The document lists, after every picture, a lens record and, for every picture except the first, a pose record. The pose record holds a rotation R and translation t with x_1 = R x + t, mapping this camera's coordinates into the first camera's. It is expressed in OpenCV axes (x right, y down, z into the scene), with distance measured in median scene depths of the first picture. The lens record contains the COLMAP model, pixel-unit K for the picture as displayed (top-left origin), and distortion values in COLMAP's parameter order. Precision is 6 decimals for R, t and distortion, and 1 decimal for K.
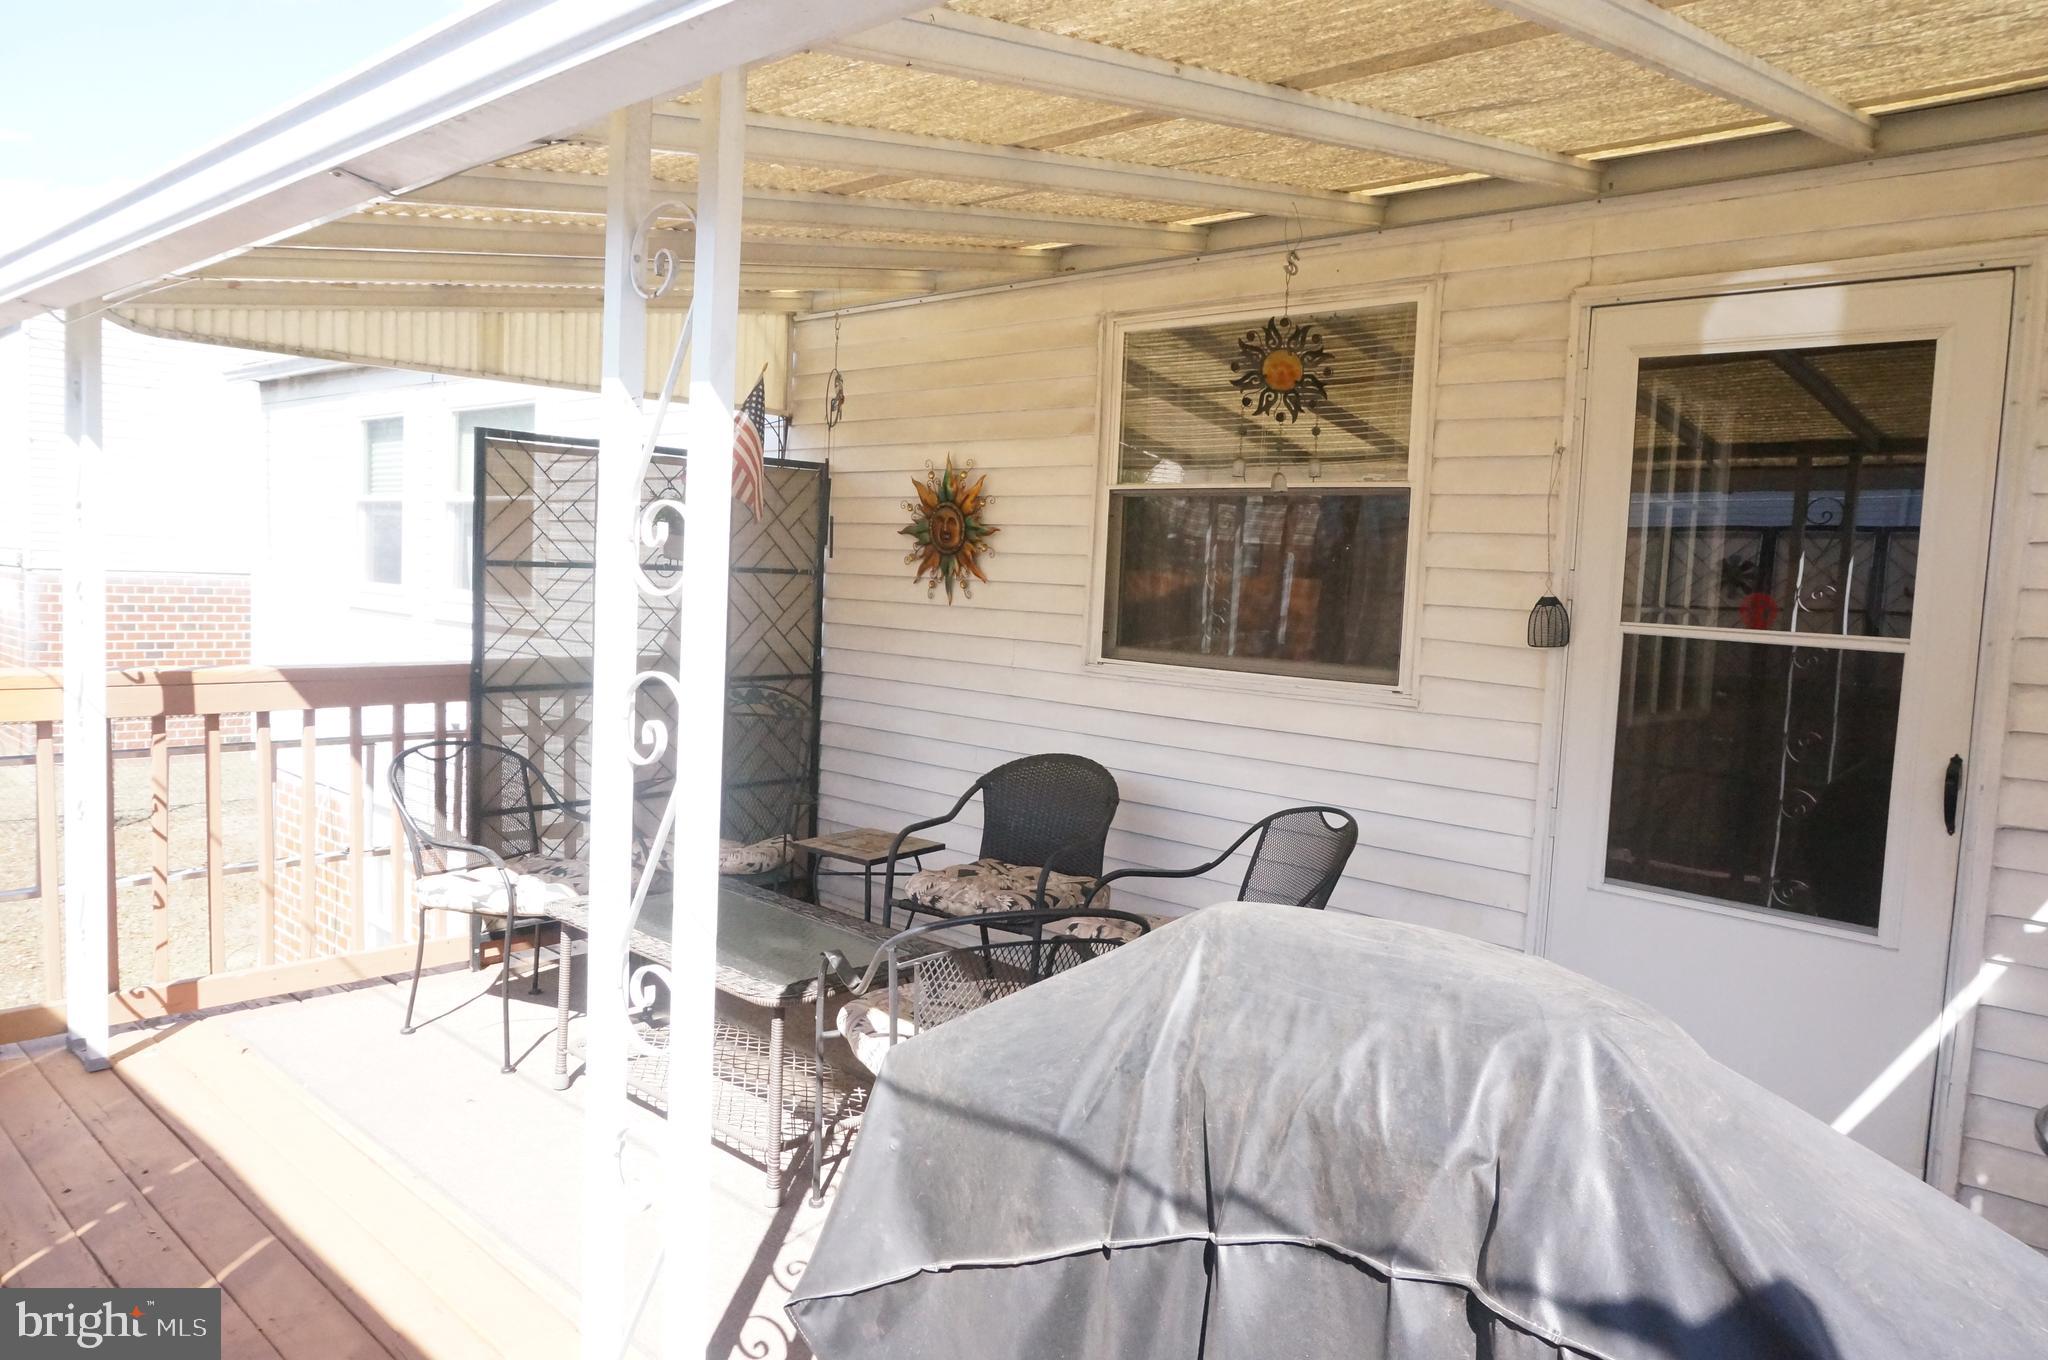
lens RADIAL K [[1365.9, 0, 1022.2], [0, 1365.9, 680.9], [0, 0, 1]] dist [-0.050299, 0.037826]
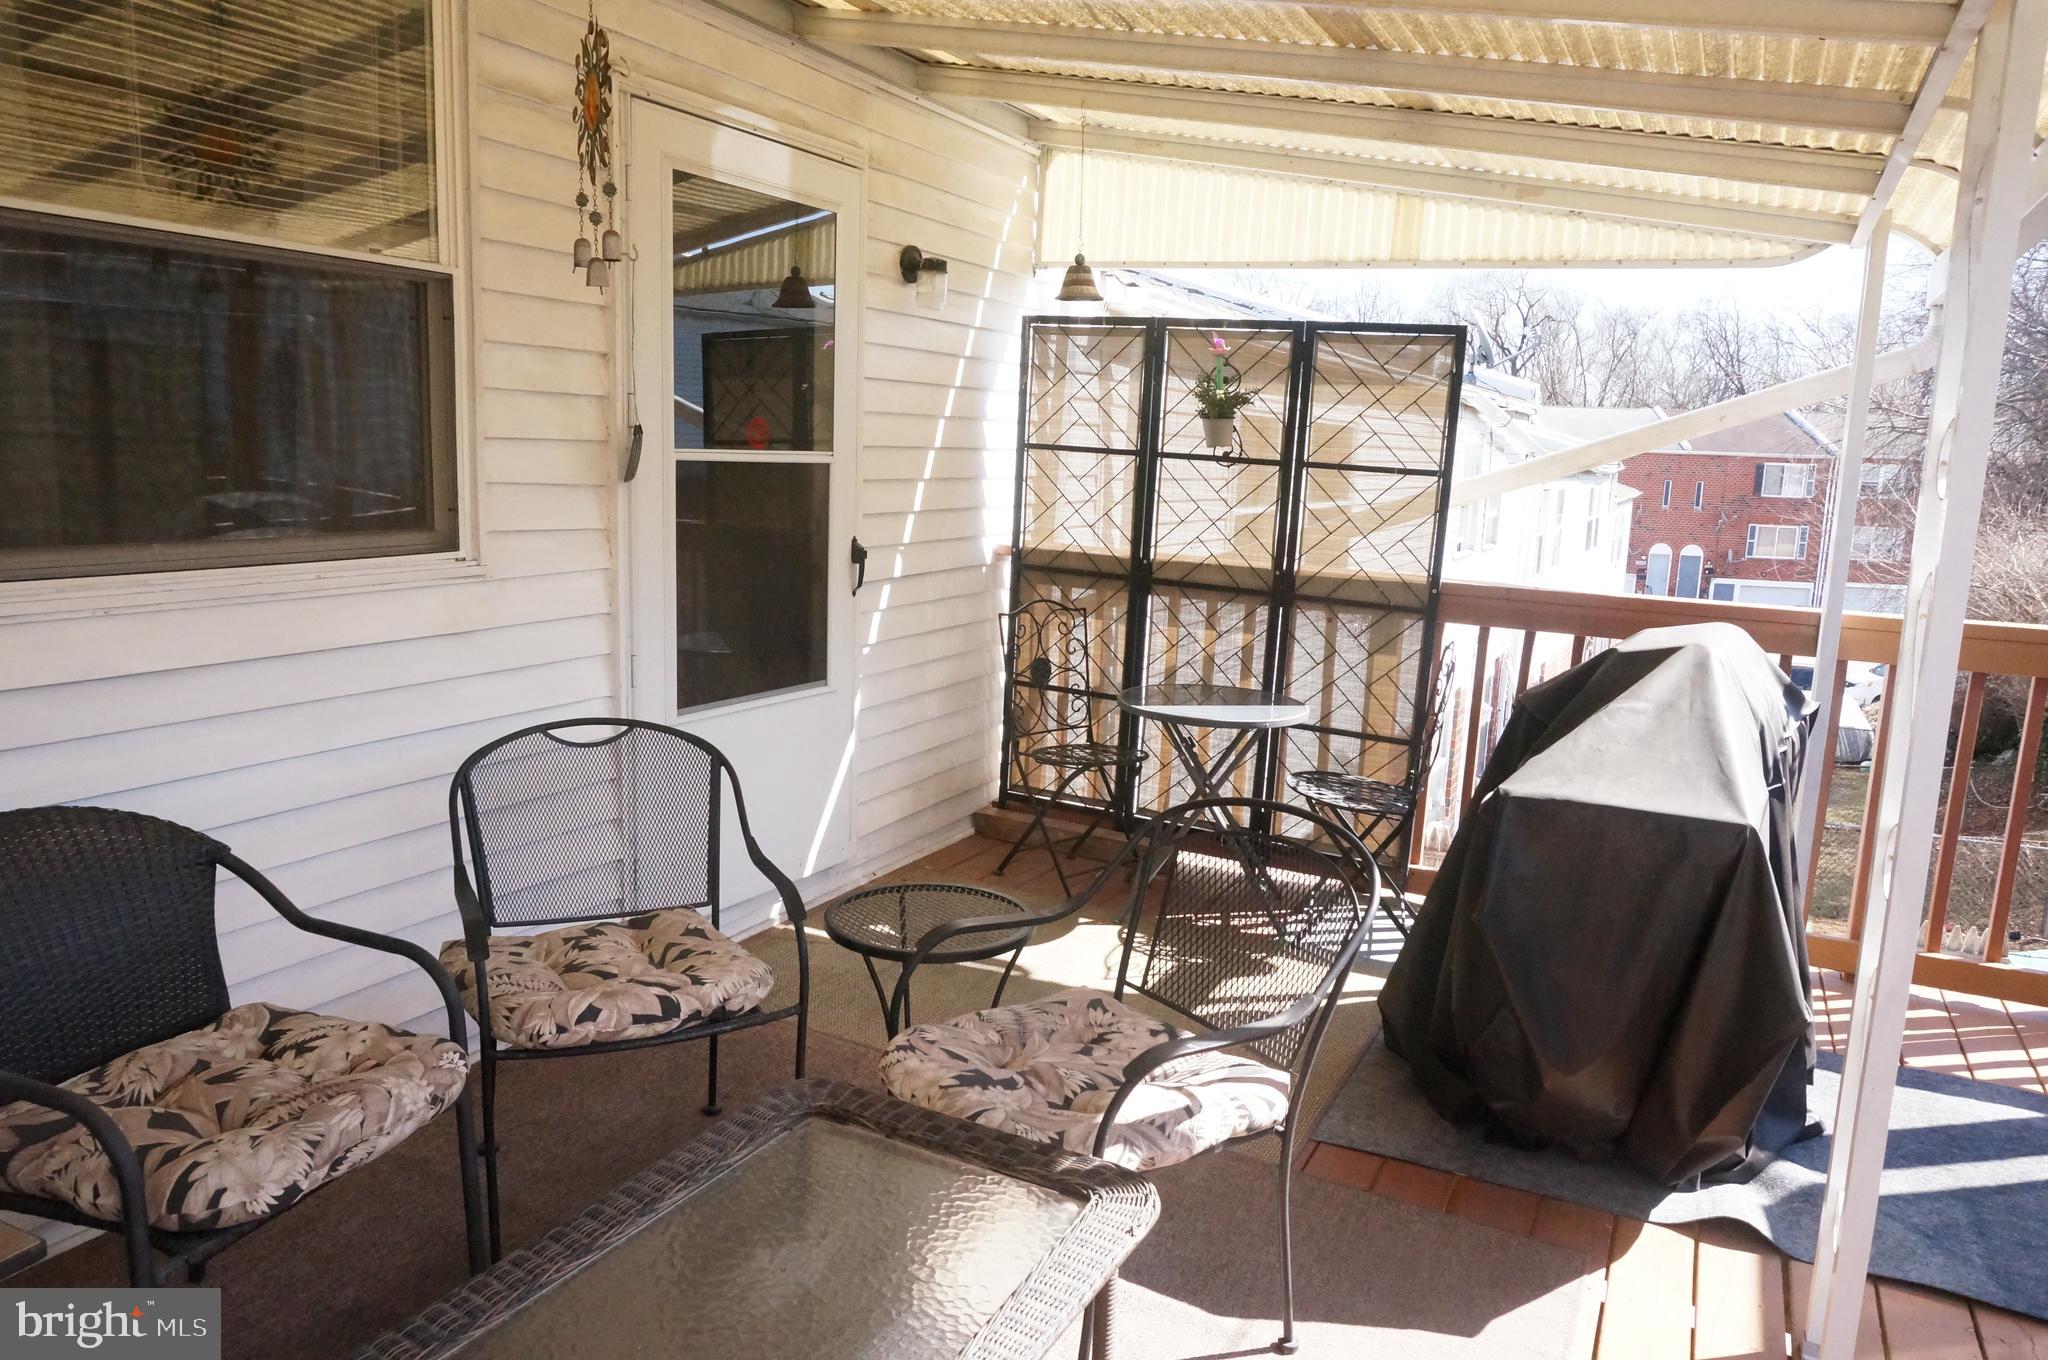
lens RADIAL K [[1365.9, 0, 1022.2], [0, 1365.9, 680.9], [0, 0, 1]] dist [-0.050299, 0.037826]
pose [[-0.266029, -0.221678, 0.938130, -0.570287], [0.024271, 0.971350, 0.236411, -0.105361], [-0.963659, 0.085662, -0.253027, 1.019344]]
